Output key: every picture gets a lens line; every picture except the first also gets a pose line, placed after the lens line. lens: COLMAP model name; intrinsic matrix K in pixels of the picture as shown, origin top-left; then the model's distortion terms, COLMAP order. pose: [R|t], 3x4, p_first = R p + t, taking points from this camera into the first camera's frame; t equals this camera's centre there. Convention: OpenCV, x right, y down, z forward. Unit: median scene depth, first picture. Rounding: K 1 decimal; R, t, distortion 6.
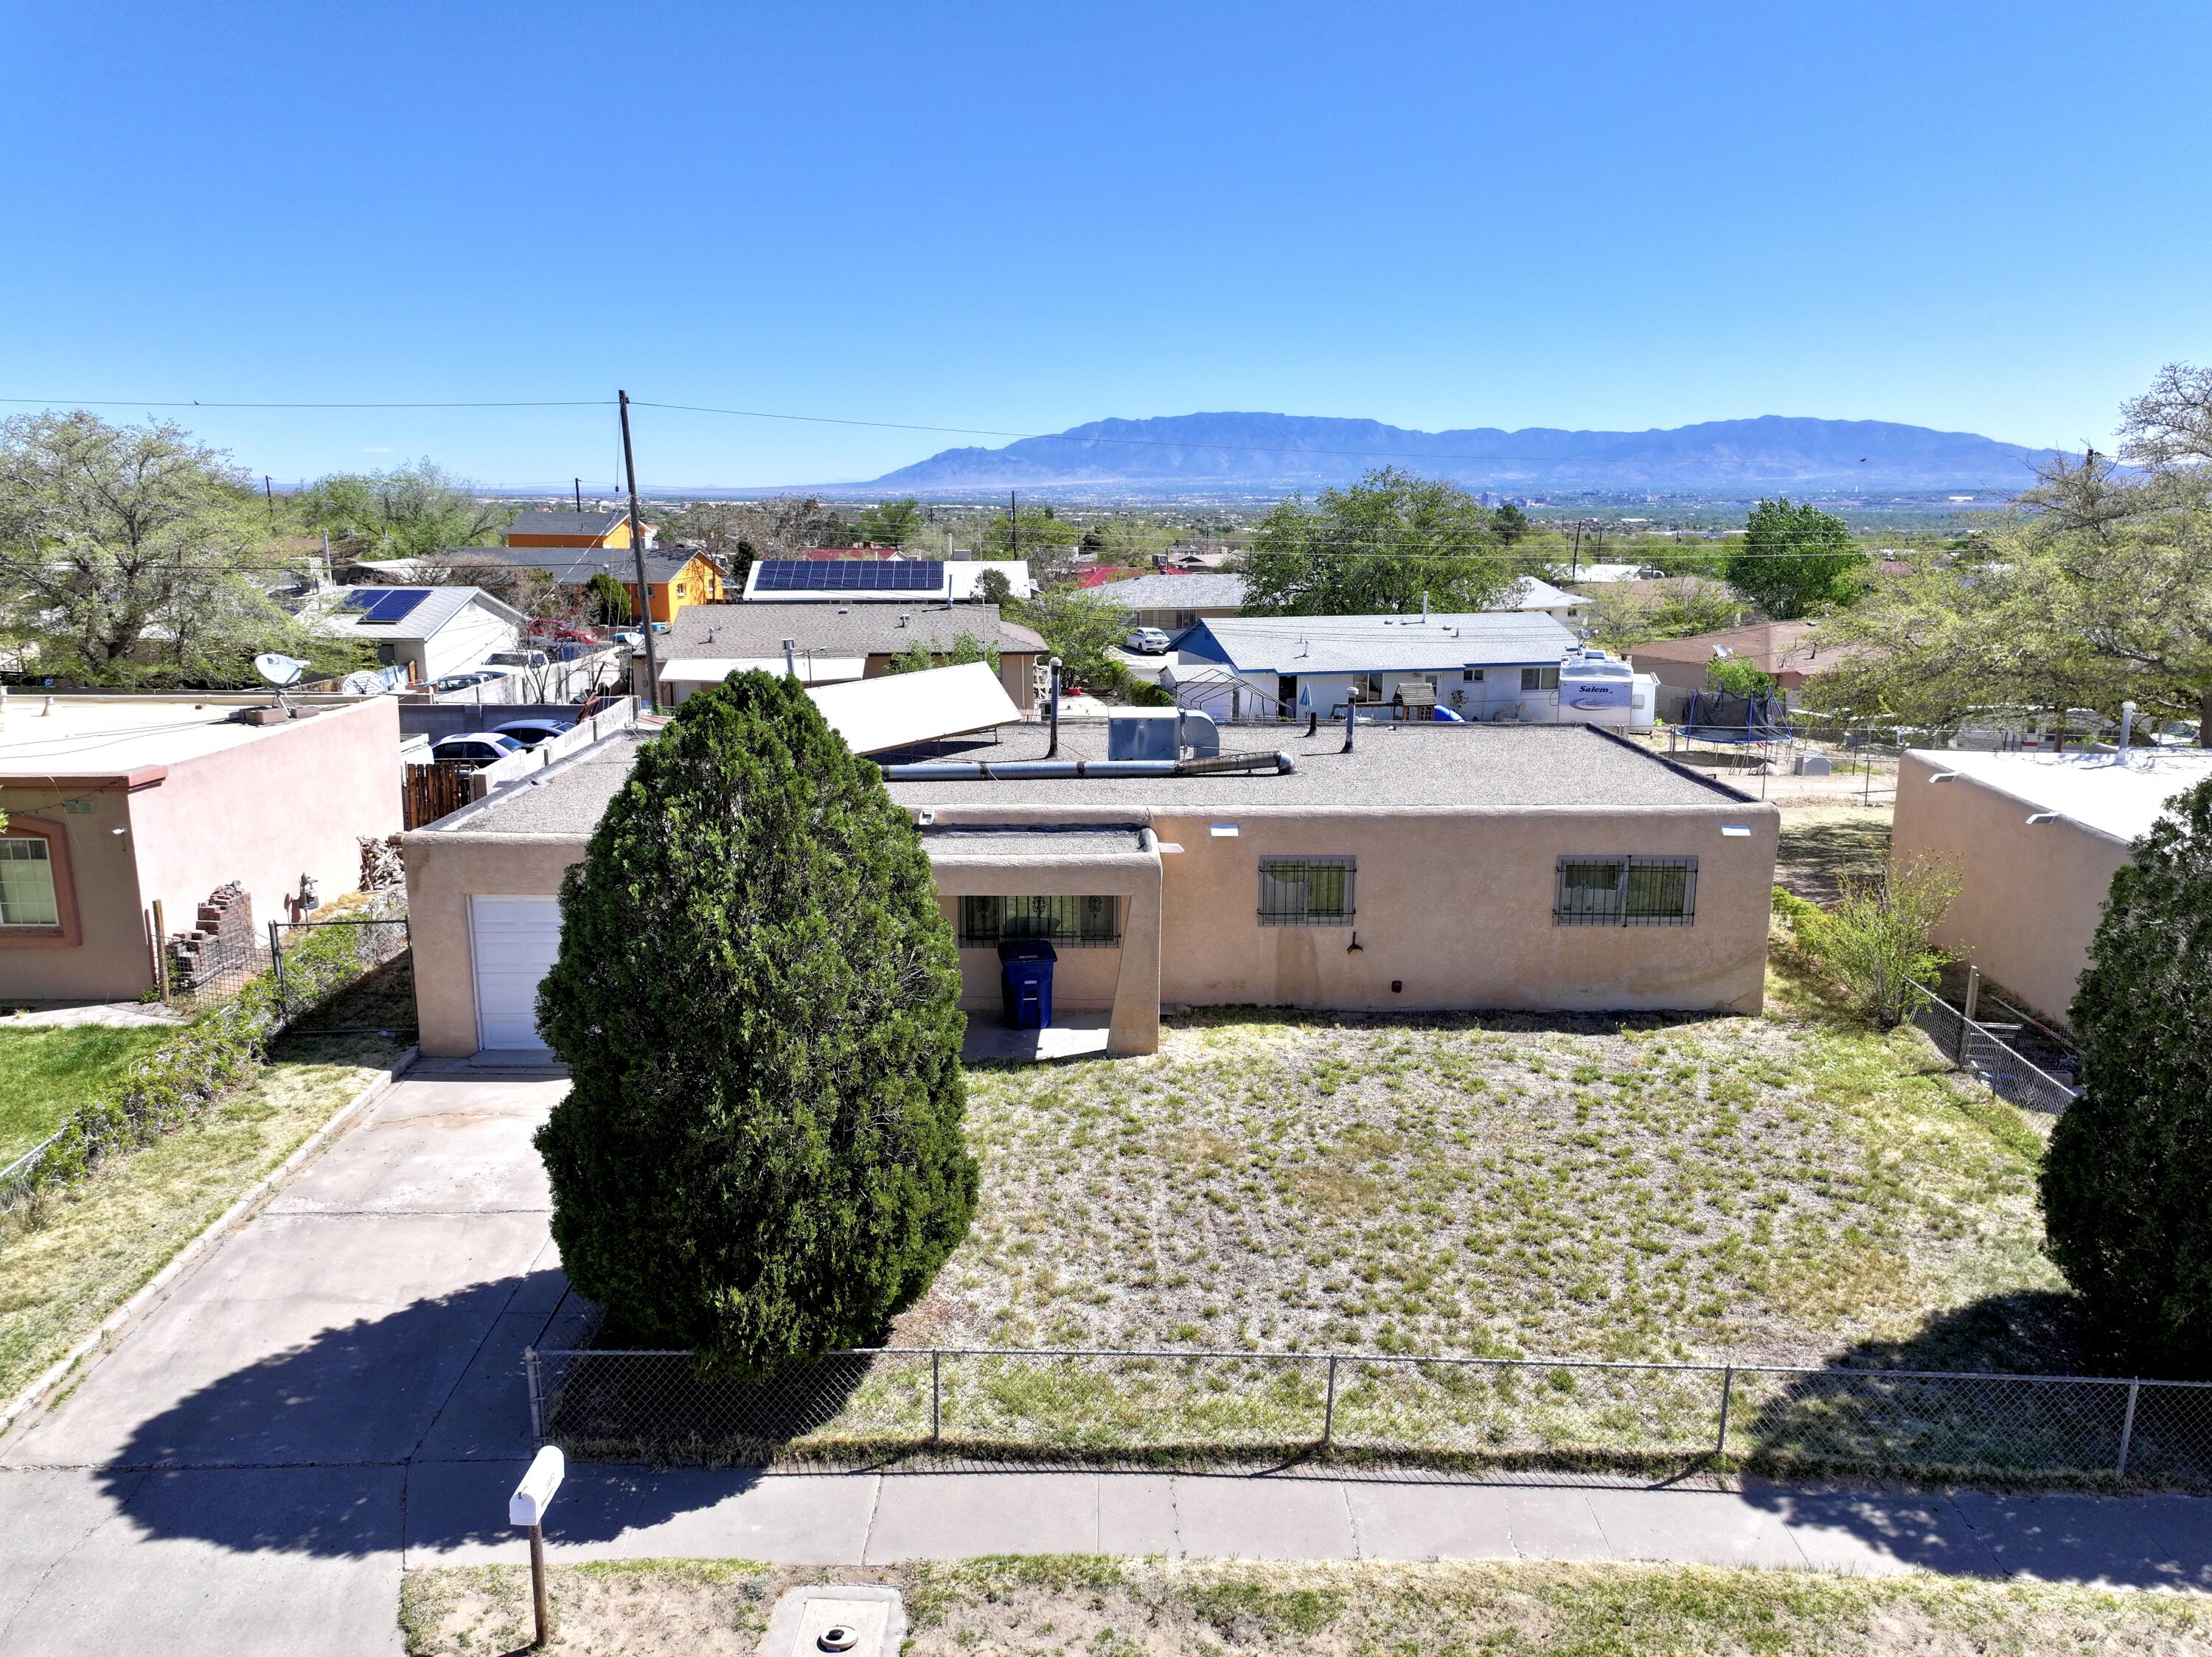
lens RADIAL K [[1552.8, 0, 1112.7], [0, 1552.8, 827.8], [0, 0, 1]] dist [0.002289, 0.013345]
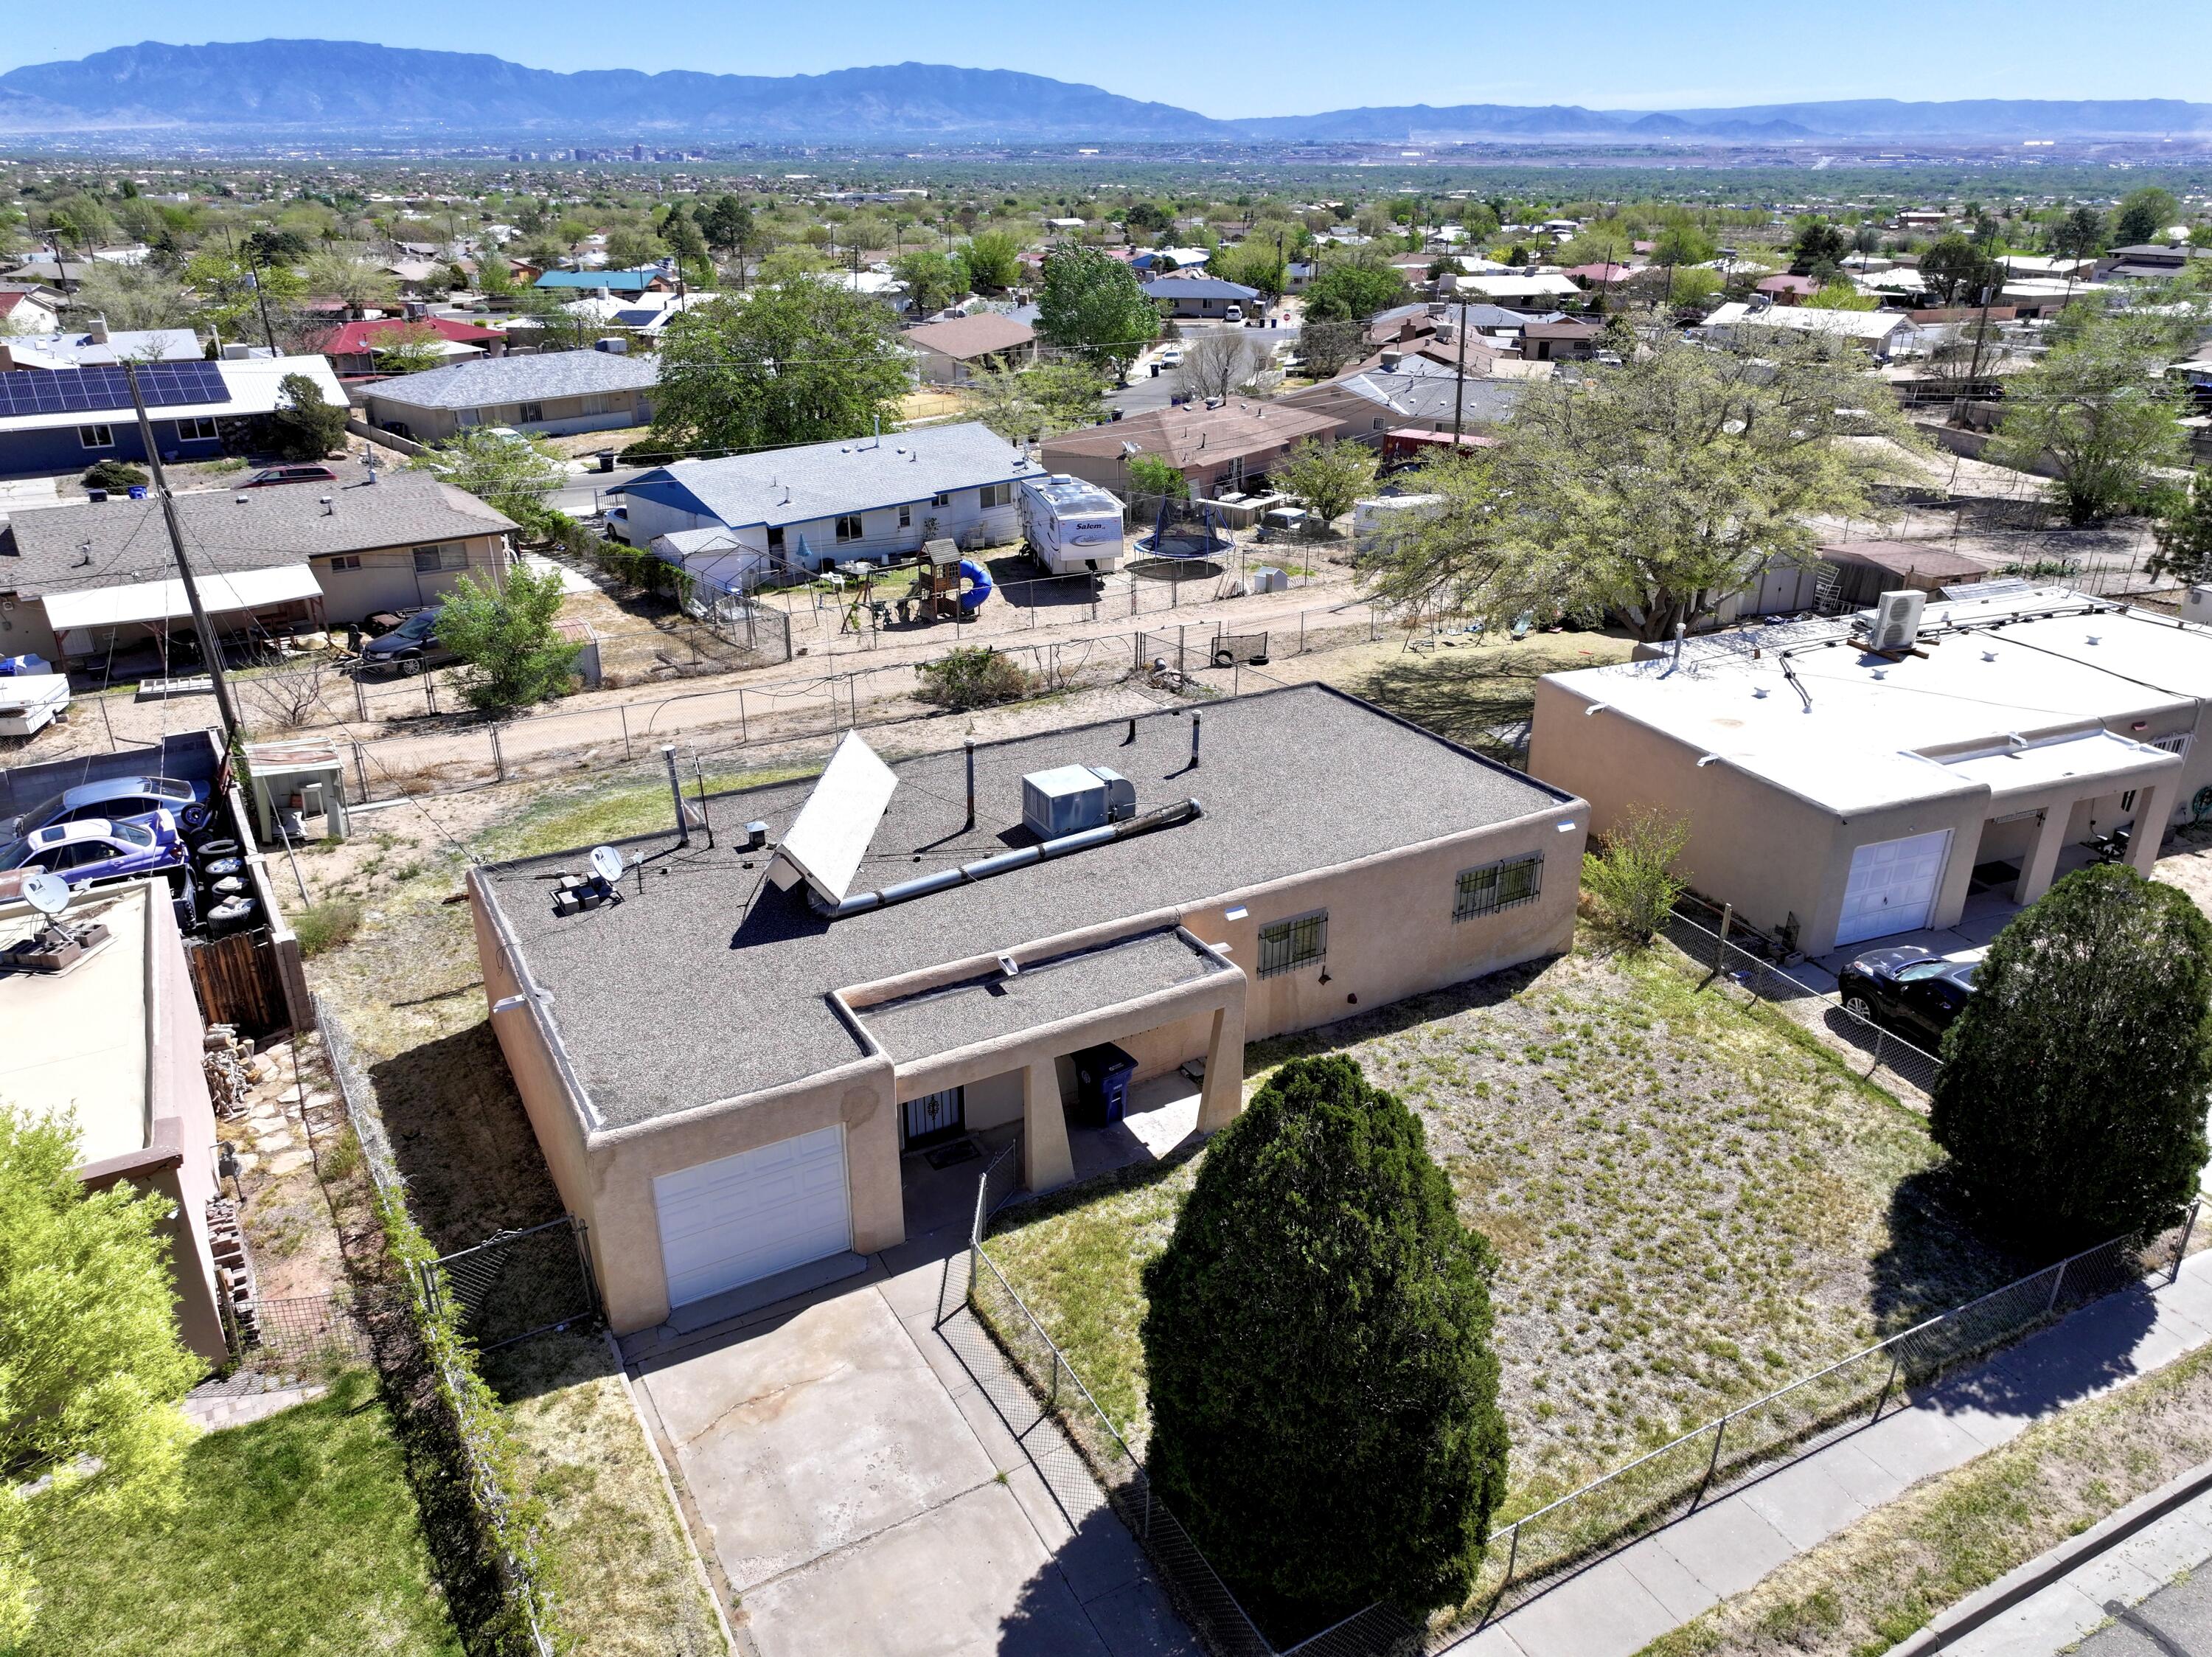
lens RADIAL K [[1552.8, 0, 1108.9], [0, 1552.8, 828.4], [0, 0, 1]] dist [0.002289, 0.013345]
pose [[0.876747, -0.193601, 0.440264, -0.530785], [0.101480, 0.969261, 0.224132, -0.342907], [-0.470123, -0.151829, 0.869444, 0.055259]]
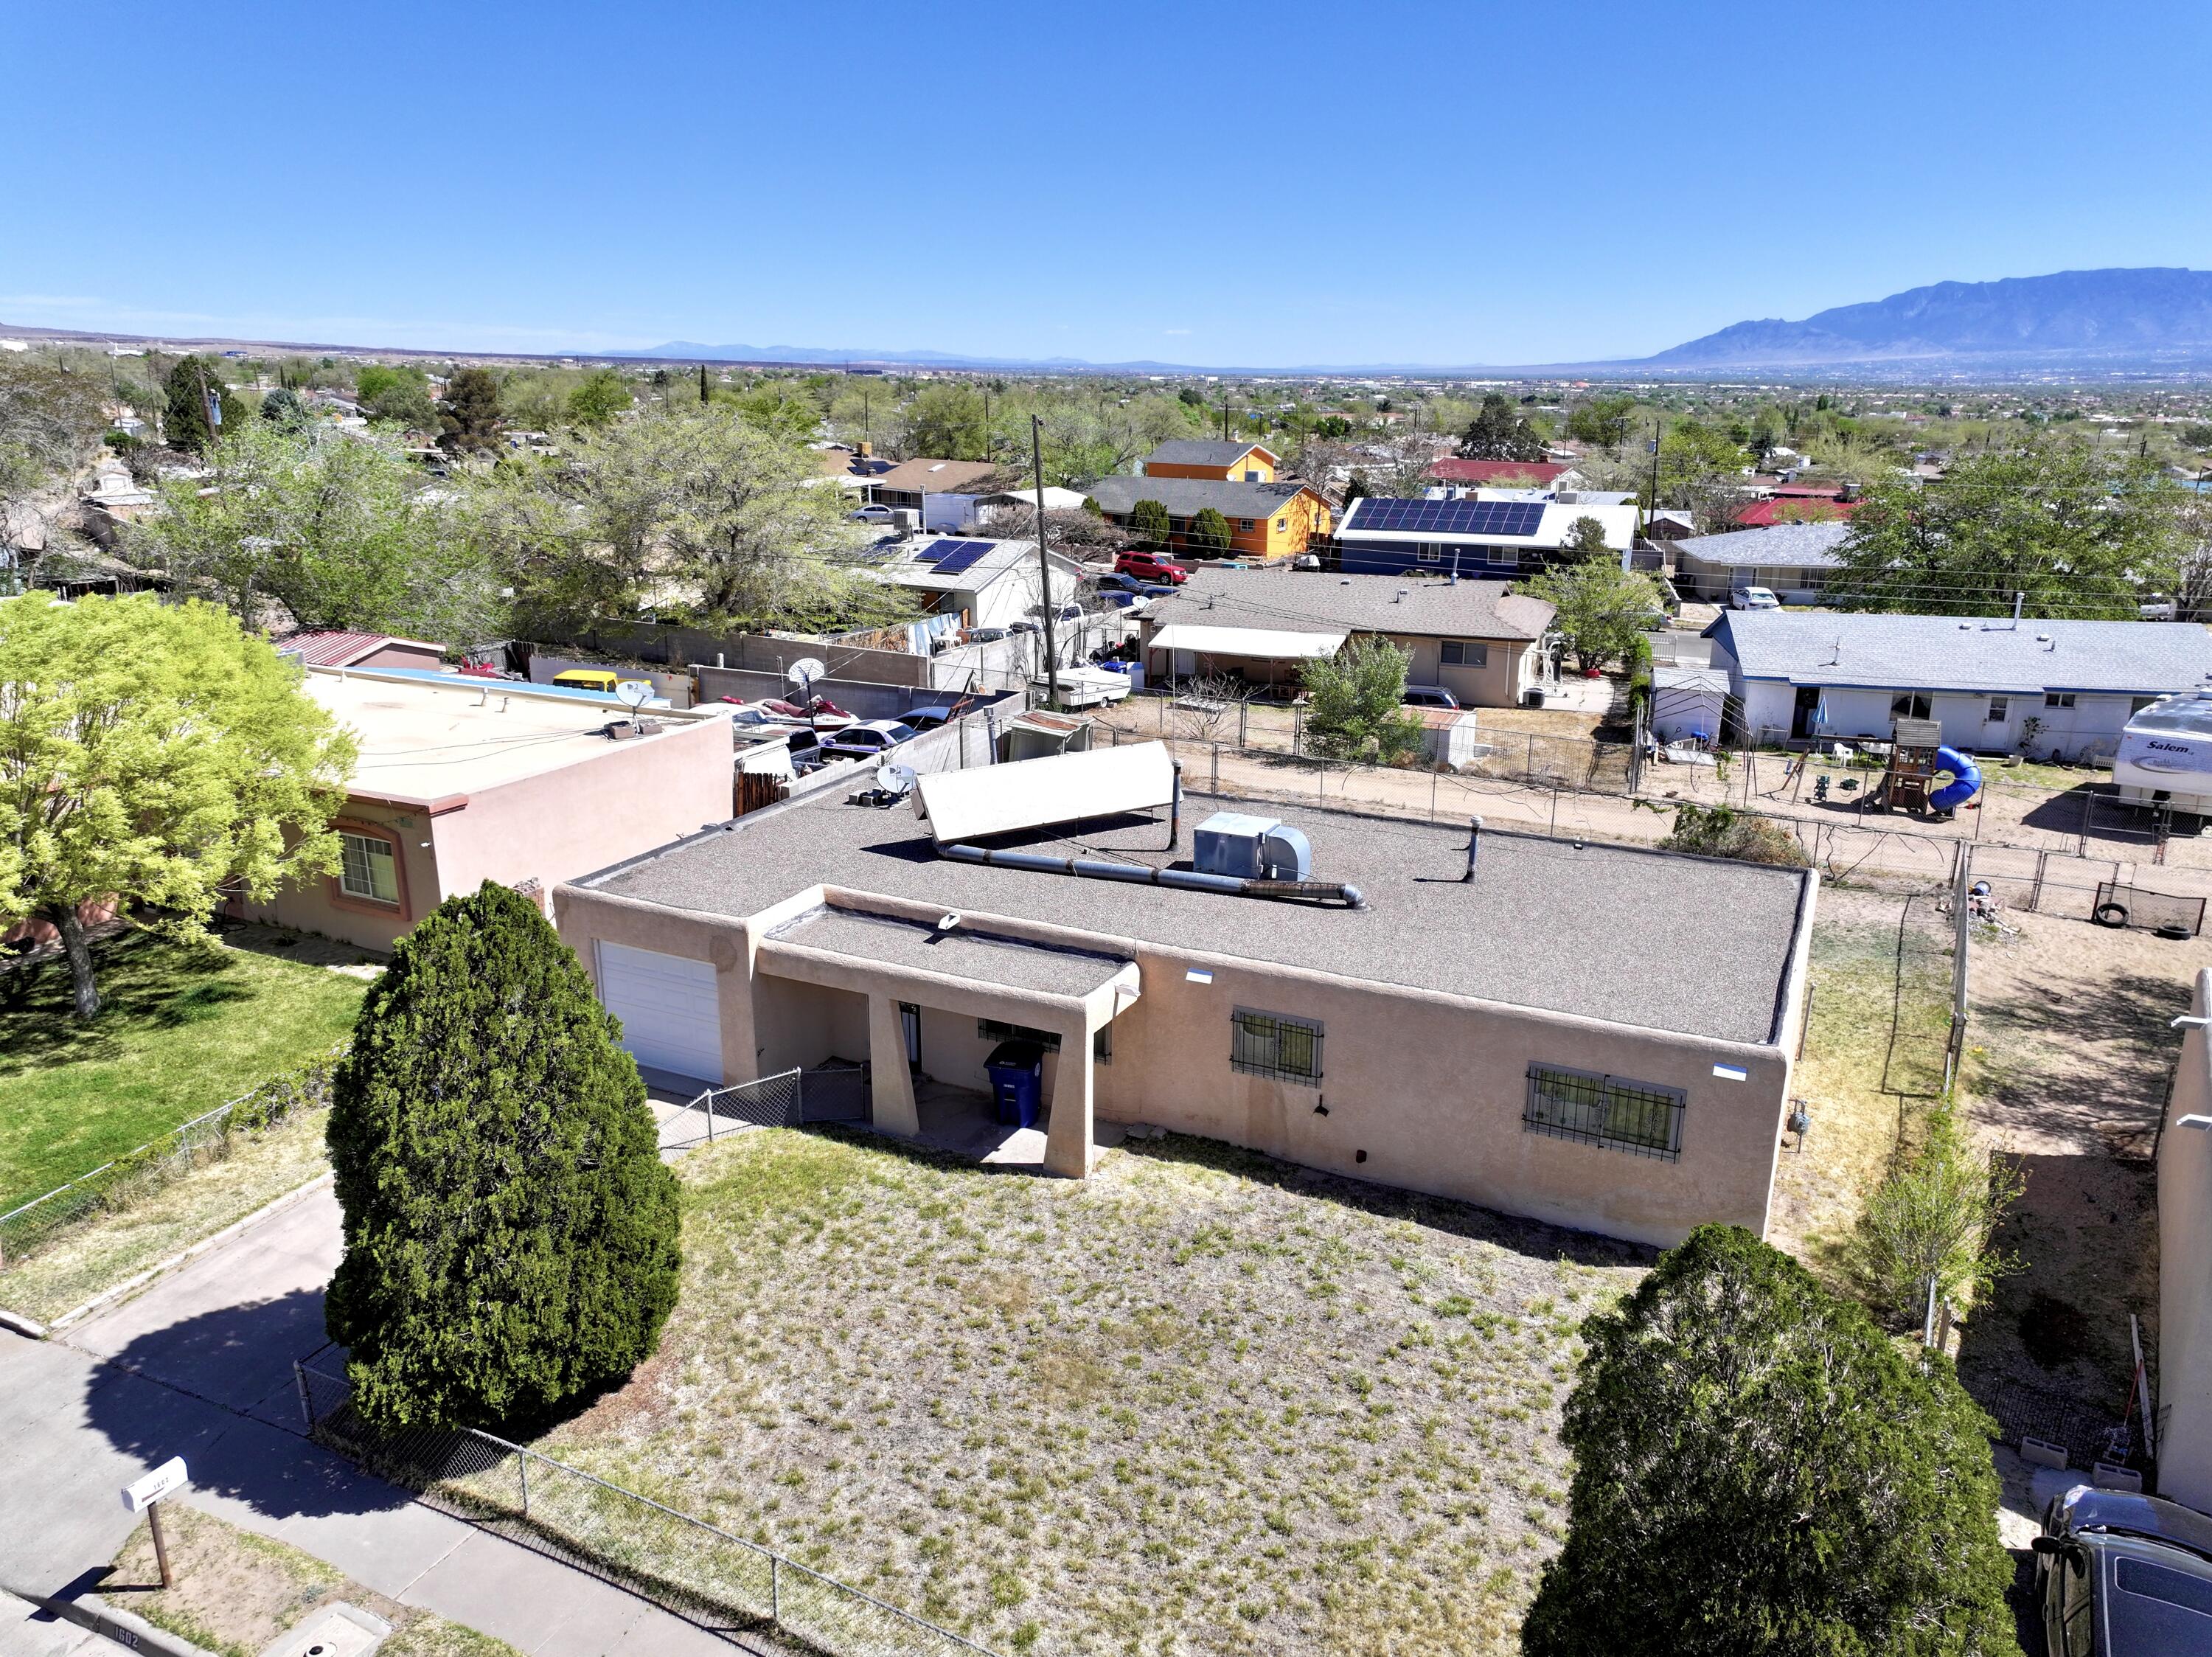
lens RADIAL K [[1552.8, 0, 1110.8], [0, 1552.8, 827.9], [0, 0, 1]] dist [0.002289, 0.013345]
pose [[0.891589, 0.126375, -0.434854, 0.477902], [-0.094082, 0.991011, 0.095105, -0.197604], [0.442965, -0.043883, 0.895464, 0.057212]]
